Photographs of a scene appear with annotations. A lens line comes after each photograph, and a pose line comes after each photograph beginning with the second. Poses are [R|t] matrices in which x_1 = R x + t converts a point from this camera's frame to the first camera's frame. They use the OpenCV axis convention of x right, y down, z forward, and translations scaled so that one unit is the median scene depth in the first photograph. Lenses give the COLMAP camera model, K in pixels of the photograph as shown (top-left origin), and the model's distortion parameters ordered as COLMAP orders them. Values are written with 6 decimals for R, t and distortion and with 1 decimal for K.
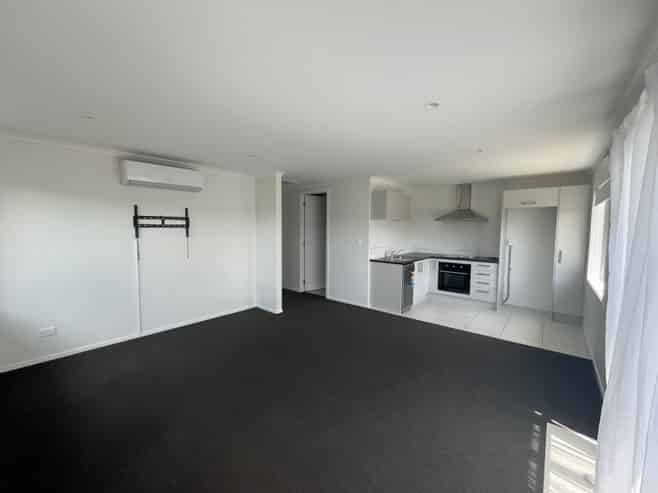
lens RADIAL K [[268.9, 0, 326.2], [0, 268.9, 247.2], [0, 0, 1]] dist [-0.000762, -0.000041]
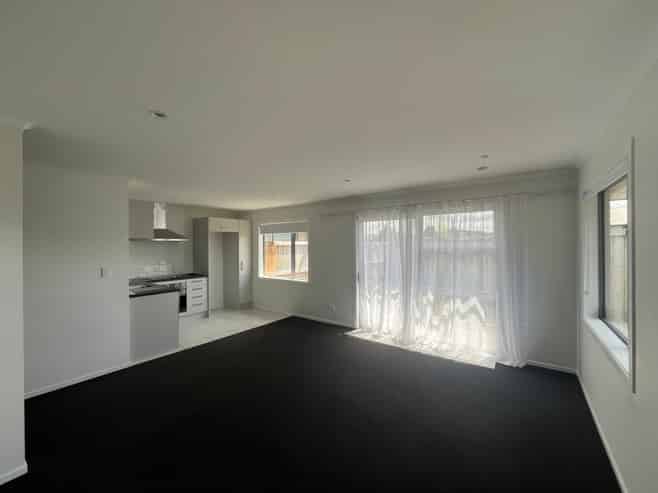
lens RADIAL K [[268.9, 0, 326.2], [0, 268.9, 247.2], [0, 0, 1]] dist [-0.000762, -0.000041]
pose [[-0.065956, -0.011502, 0.997756, -0.558477], [0.070881, 0.997353, 0.016183, -0.051277], [-0.995302, 0.071789, -0.064966, 0.532704]]
